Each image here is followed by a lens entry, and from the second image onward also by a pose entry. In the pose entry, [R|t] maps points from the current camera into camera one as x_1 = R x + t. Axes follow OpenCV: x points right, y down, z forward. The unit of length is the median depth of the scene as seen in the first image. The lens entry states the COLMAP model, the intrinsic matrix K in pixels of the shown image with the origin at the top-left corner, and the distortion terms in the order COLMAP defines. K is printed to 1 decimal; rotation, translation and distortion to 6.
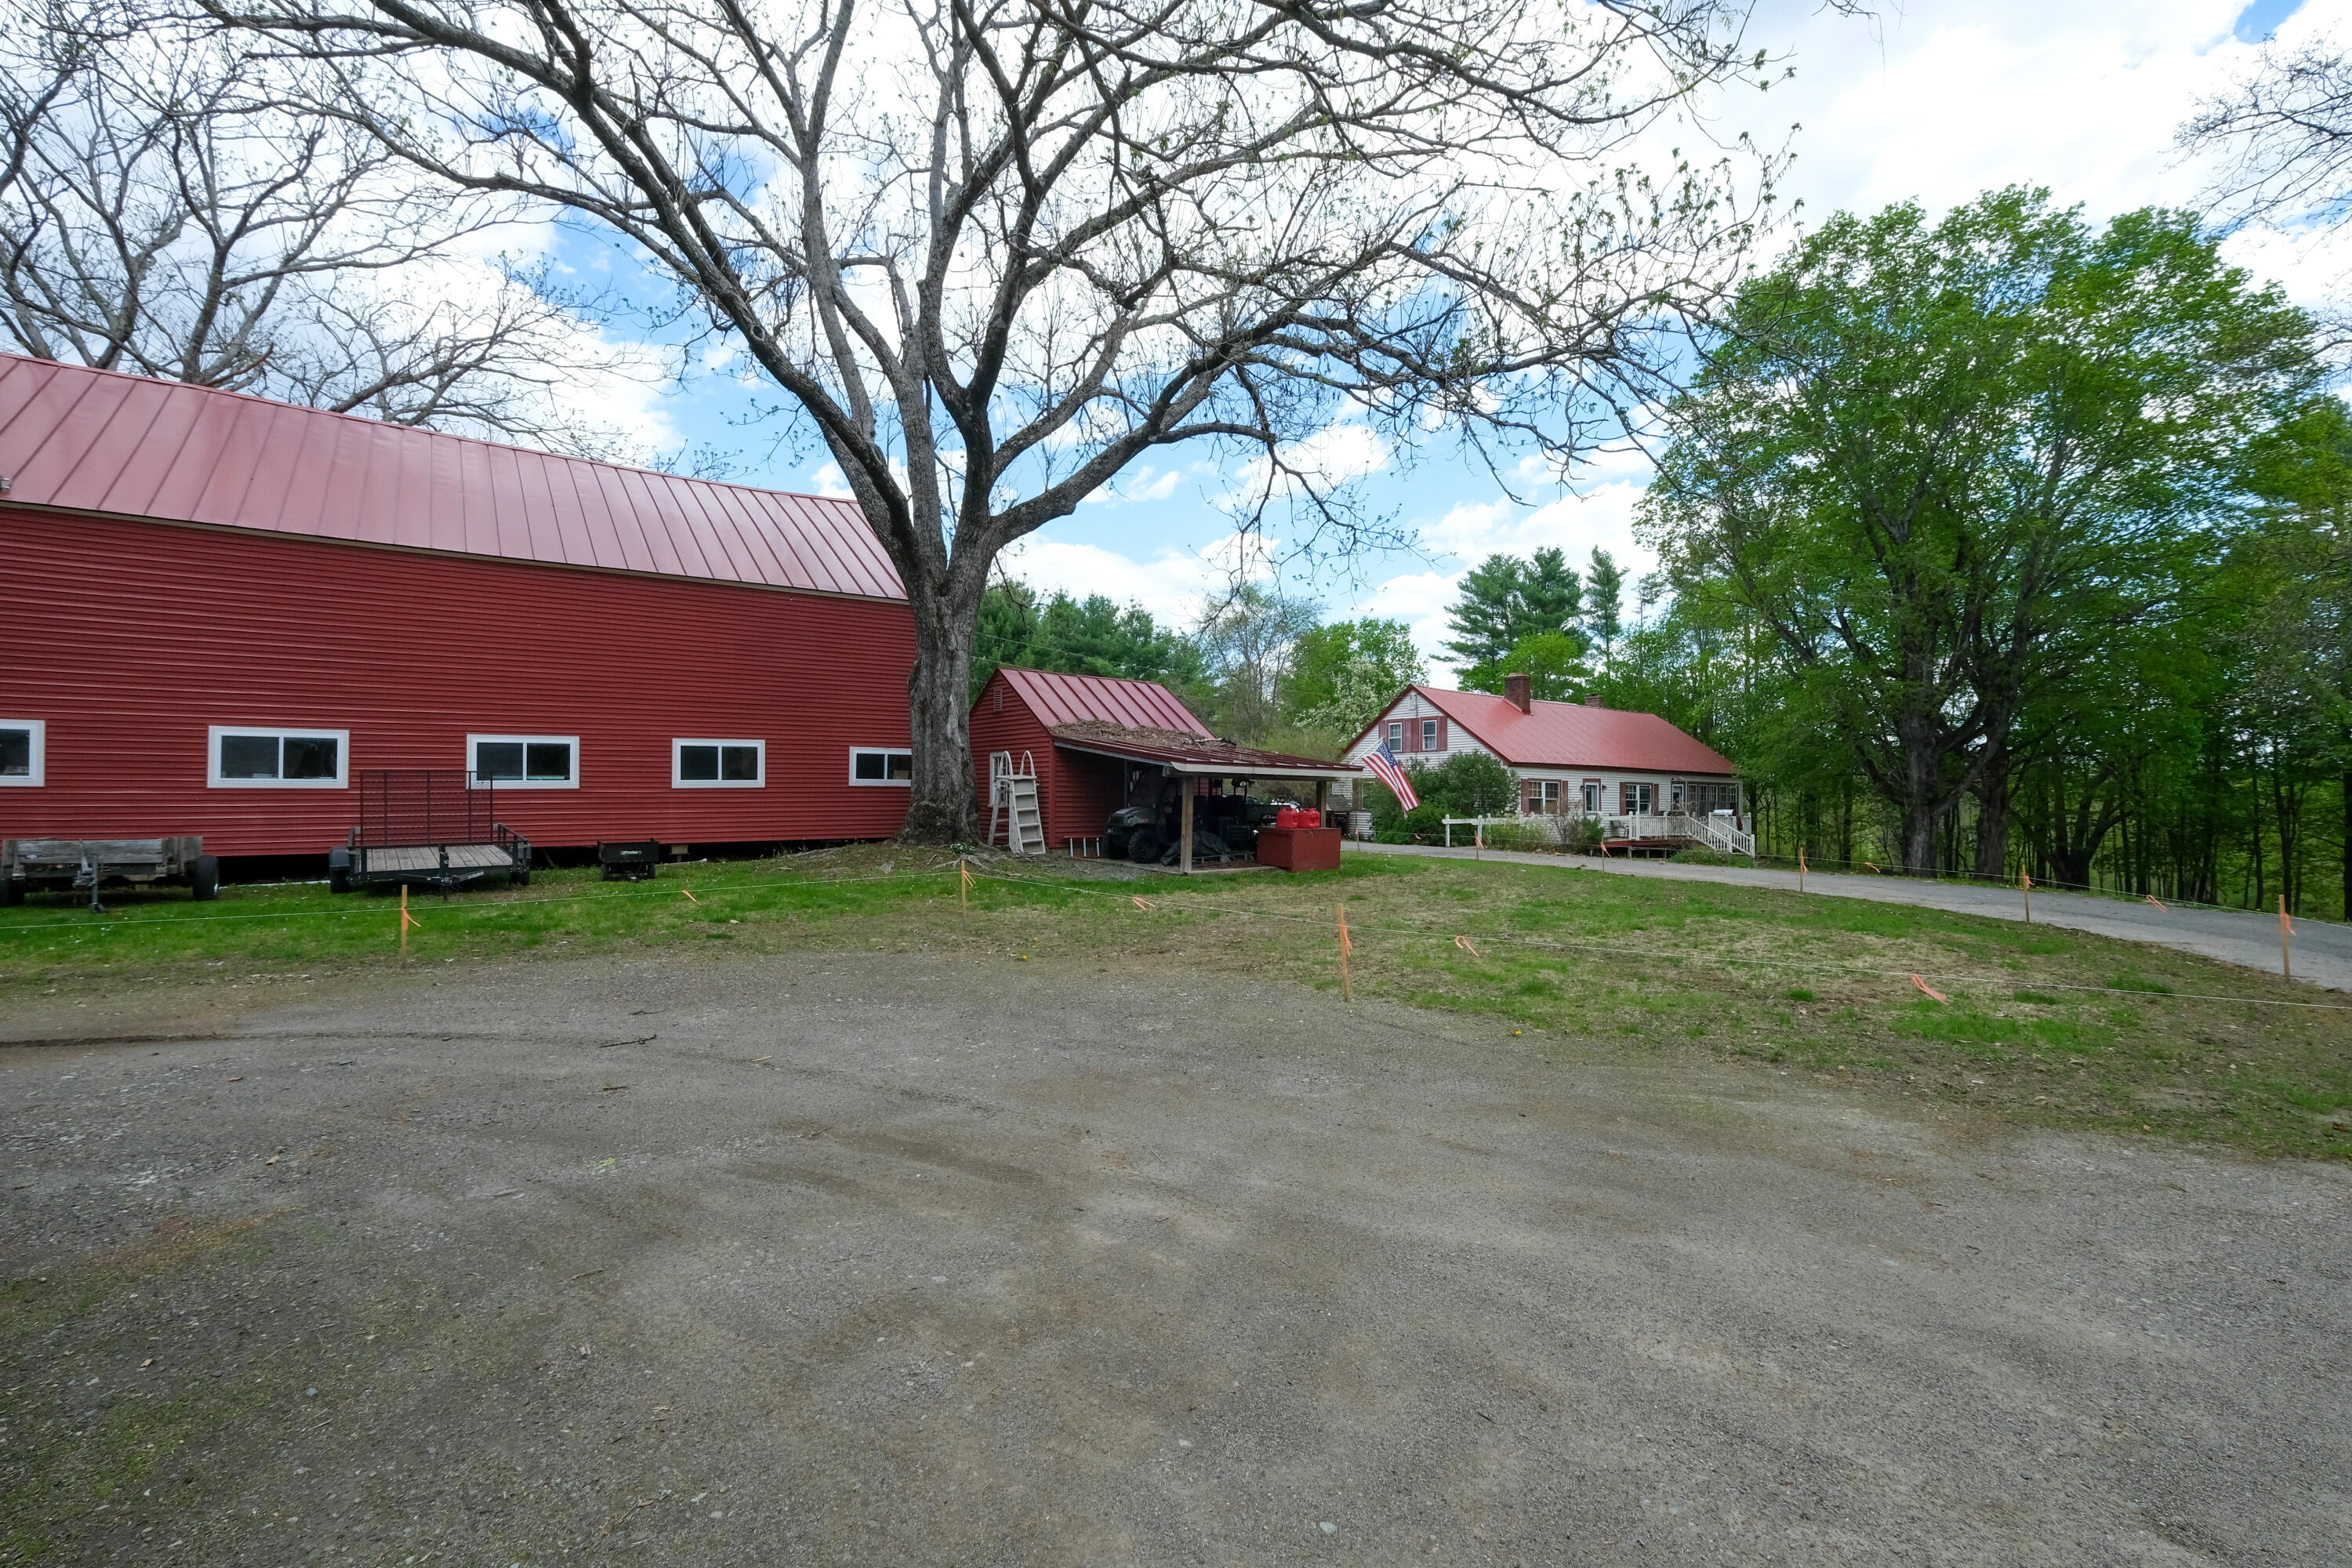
lens RADIAL K [[1033.4, 0, 1151.5], [0, 1033.4, 773.3], [0, 0, 1]] dist [-0.002875, -0.001012]
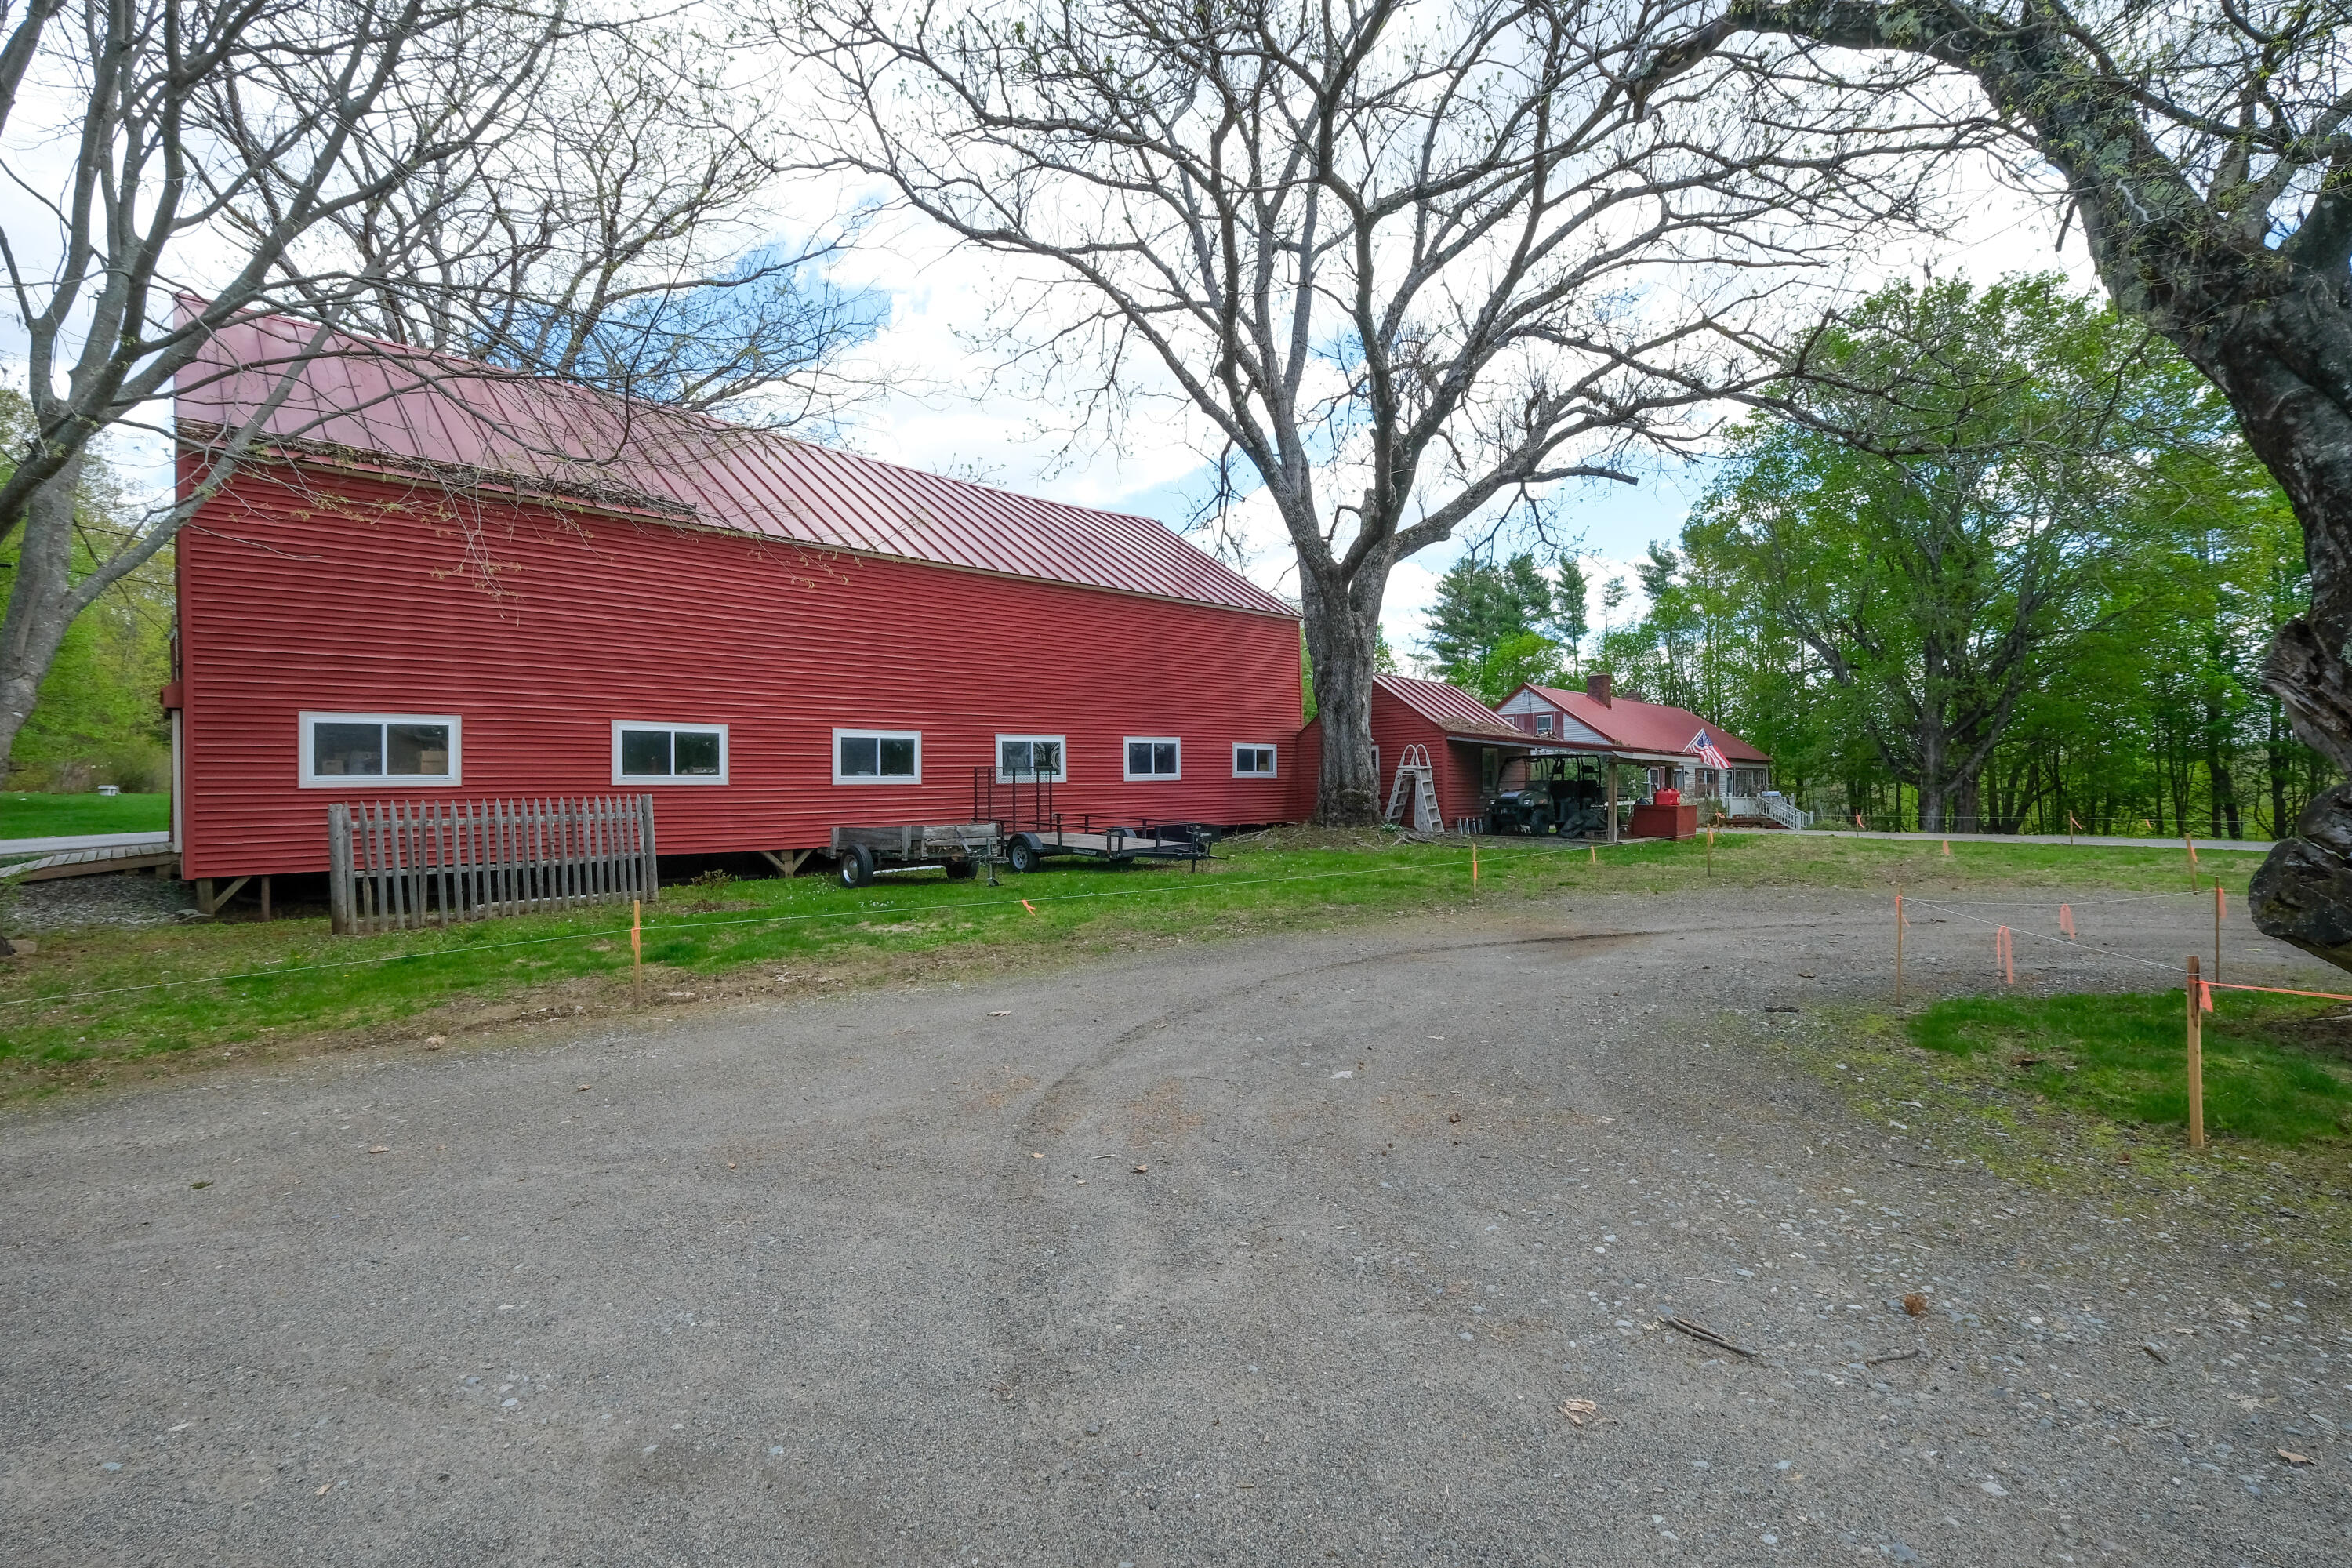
lens RADIAL K [[1033.4, 0, 1189.5], [0, 1033.4, 778.1], [0, 0, 1]] dist [-0.002875, -0.001012]
pose [[0.991453, -0.012985, 0.129819, -0.420090], [0.011712, 0.999876, 0.010561, 0.000264], [-0.129940, -0.008950, 0.991482, -0.094867]]
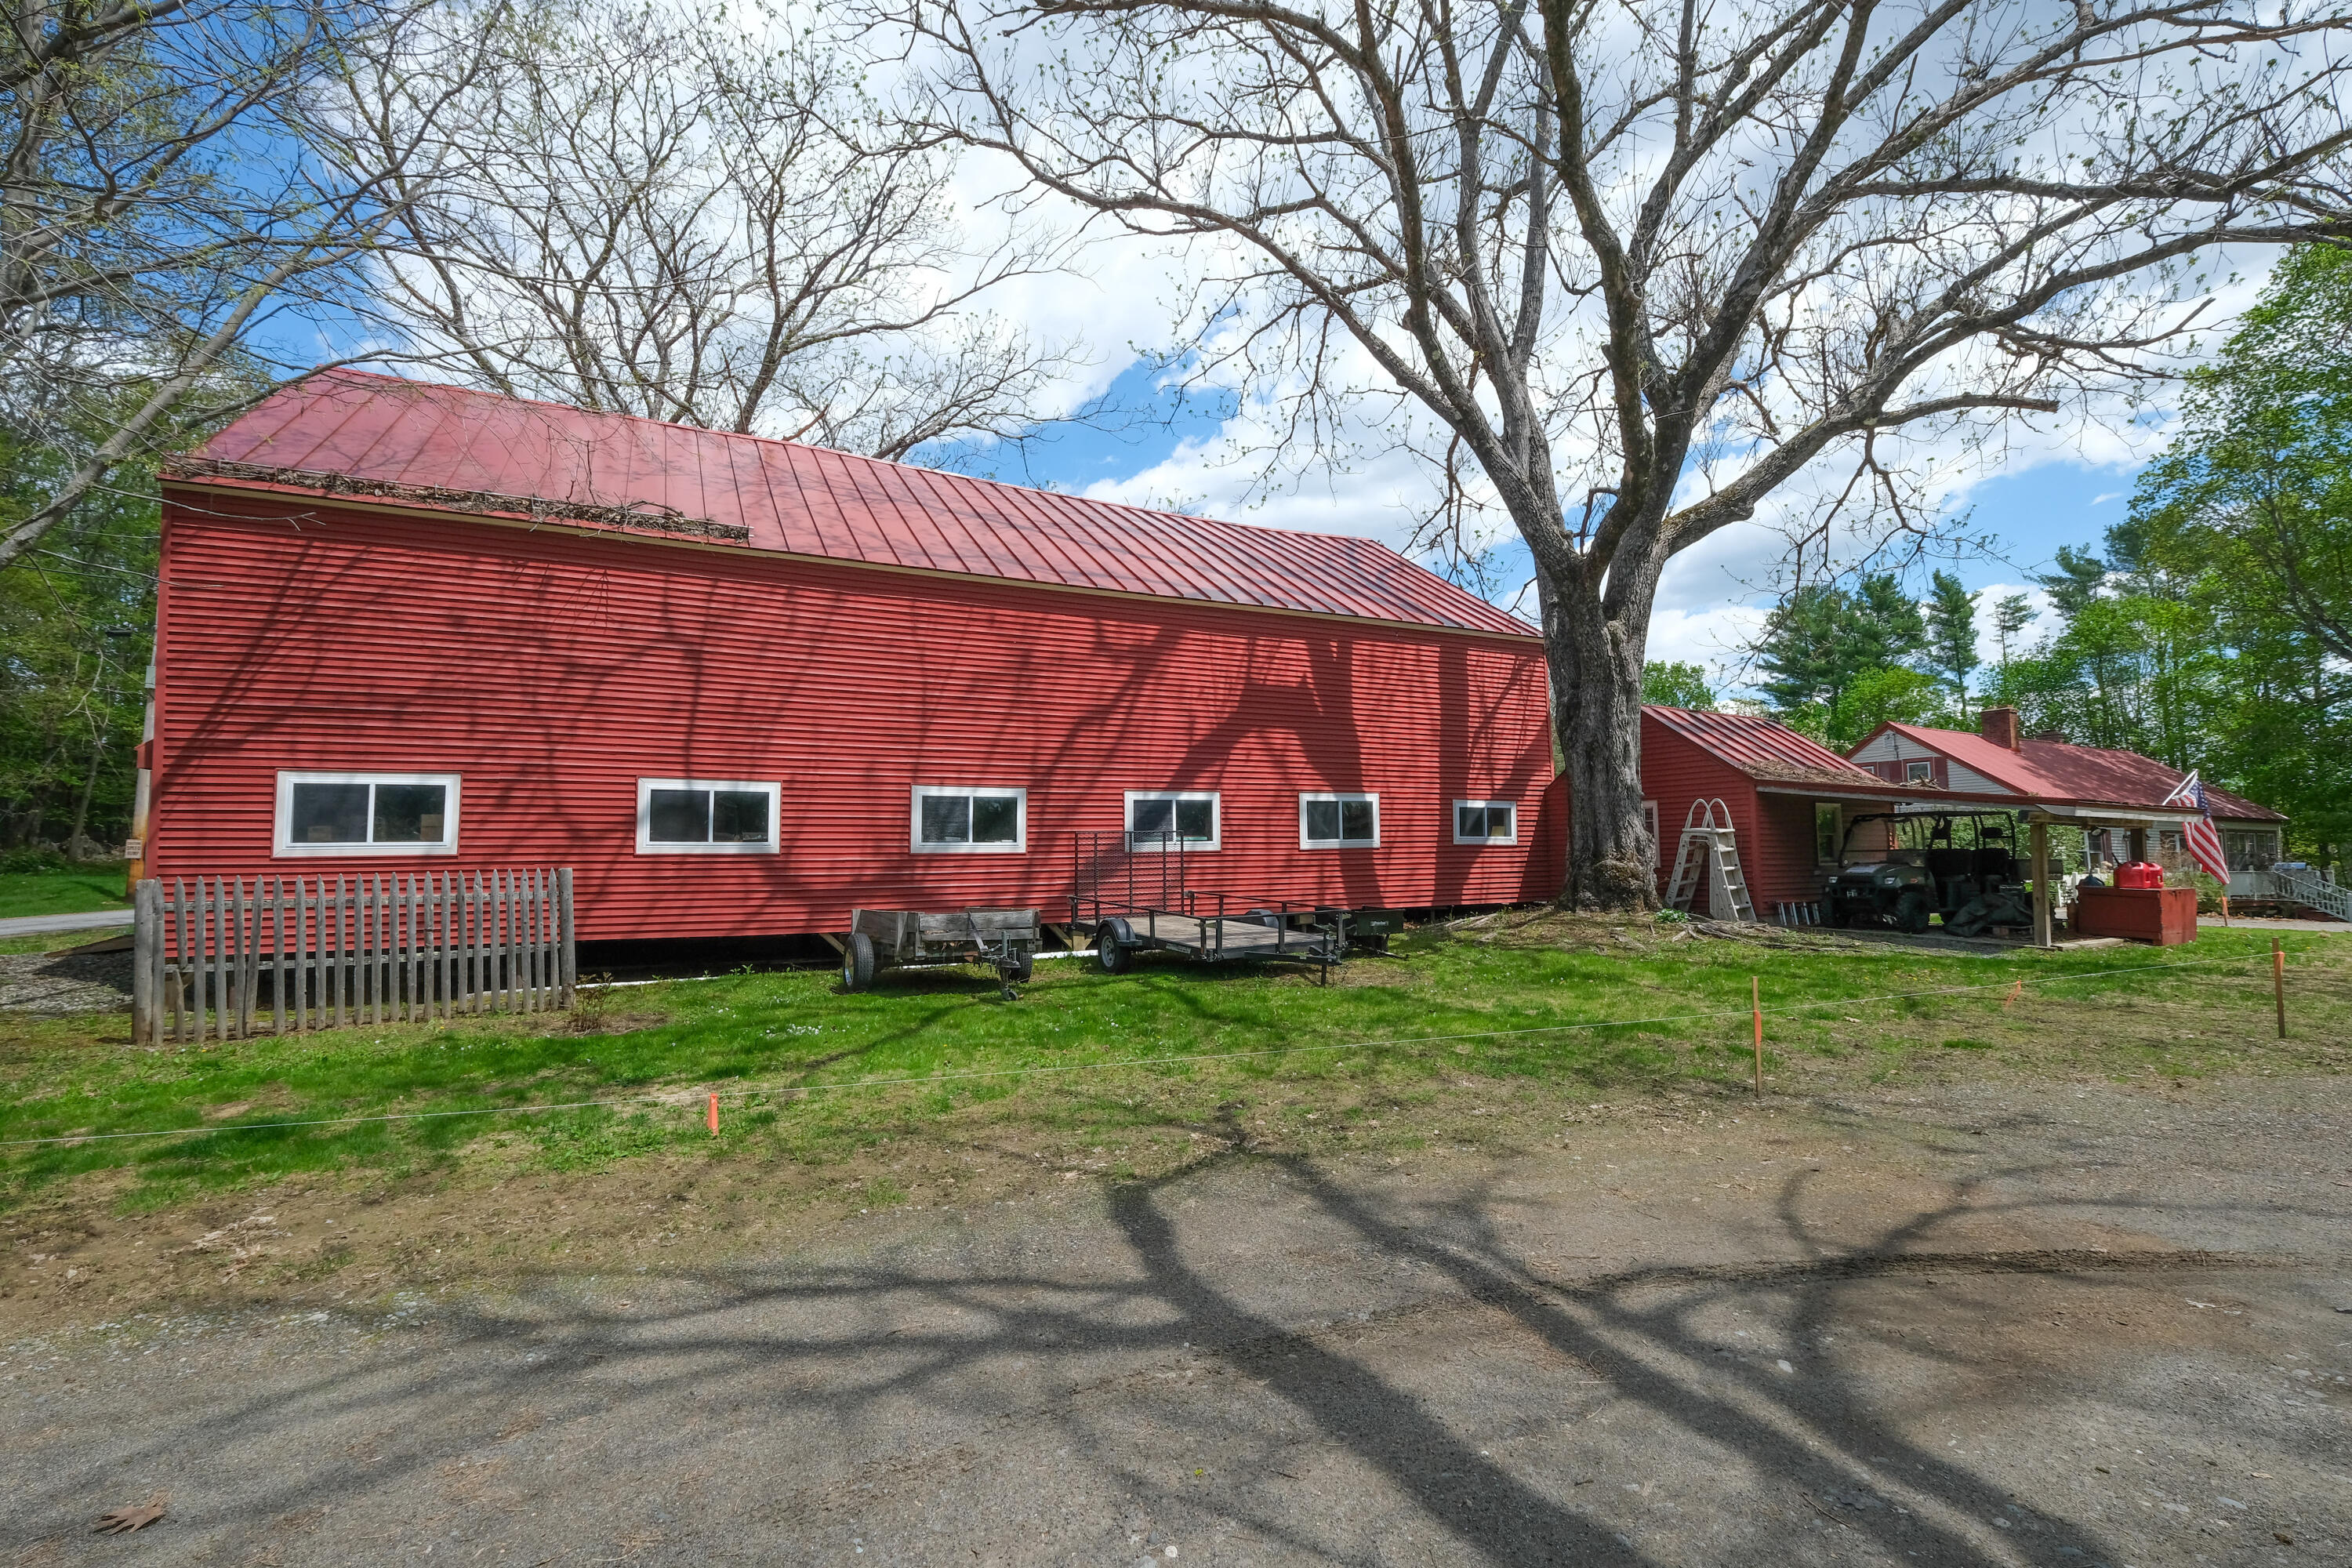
lens RADIAL K [[1033.4, 0, 1175.6], [0, 1033.4, 772.7], [0, 0, 1]] dist [-0.002875, -0.001012]
pose [[0.986145, -0.023291, -0.164242, -0.328761], [0.013601, 0.998113, -0.059877, 0.000883], [0.165326, 0.056813, 0.984601, 0.080914]]
